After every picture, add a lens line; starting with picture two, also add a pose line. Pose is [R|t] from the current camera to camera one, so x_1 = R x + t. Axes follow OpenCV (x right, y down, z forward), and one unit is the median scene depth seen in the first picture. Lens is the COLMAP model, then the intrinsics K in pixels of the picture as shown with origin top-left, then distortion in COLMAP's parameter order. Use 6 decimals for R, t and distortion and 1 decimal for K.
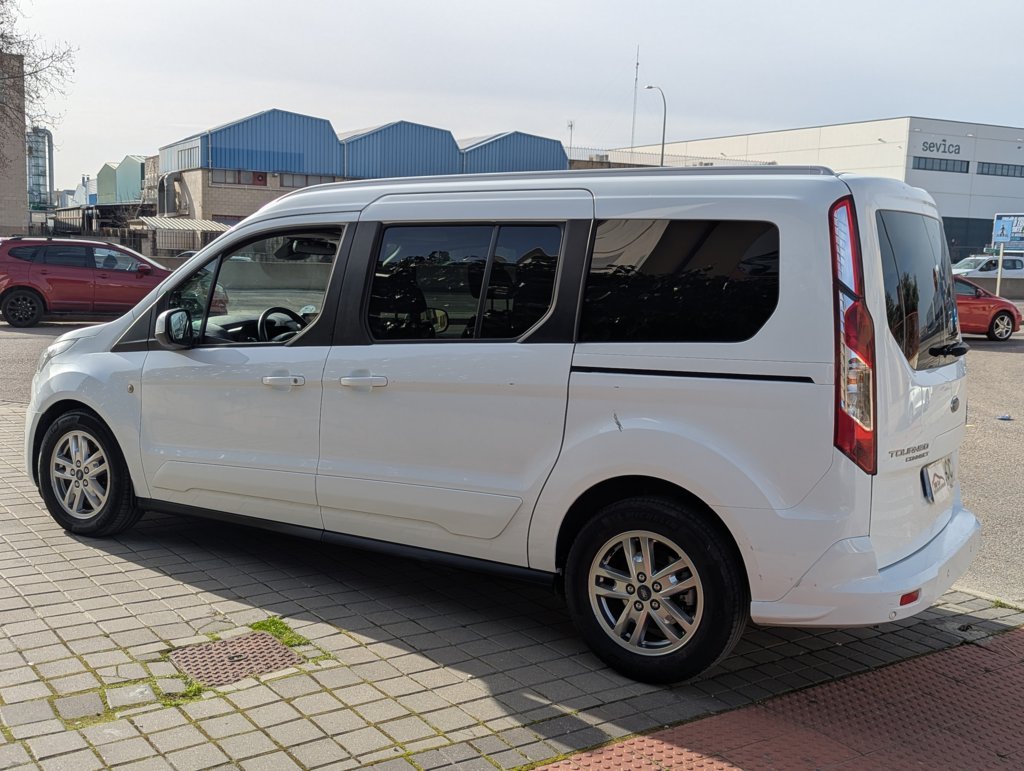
lens RADIAL K [[1147.0, 0, 512.0], [0, 1147.0, 385.5], [0, 0, 1]] dist [0.060636, -0.052378]
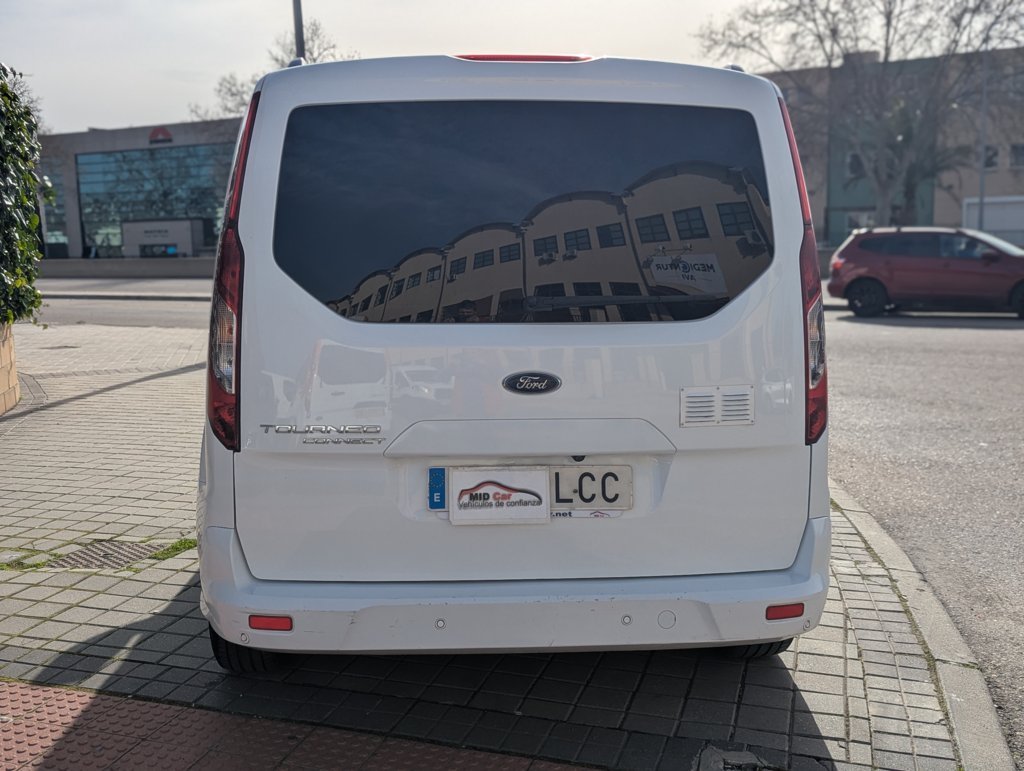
lens RADIAL K [[1147.0, 0, 512.0], [0, 1147.0, 385.5], [0, 0, 1]] dist [0.060636, -0.052378]
pose [[0.553254, 0.056121, -0.831120, 1.011796], [-0.059657, 0.997835, 0.027666, 0.001317], [0.830874, 0.034276, 0.555404, 0.692712]]
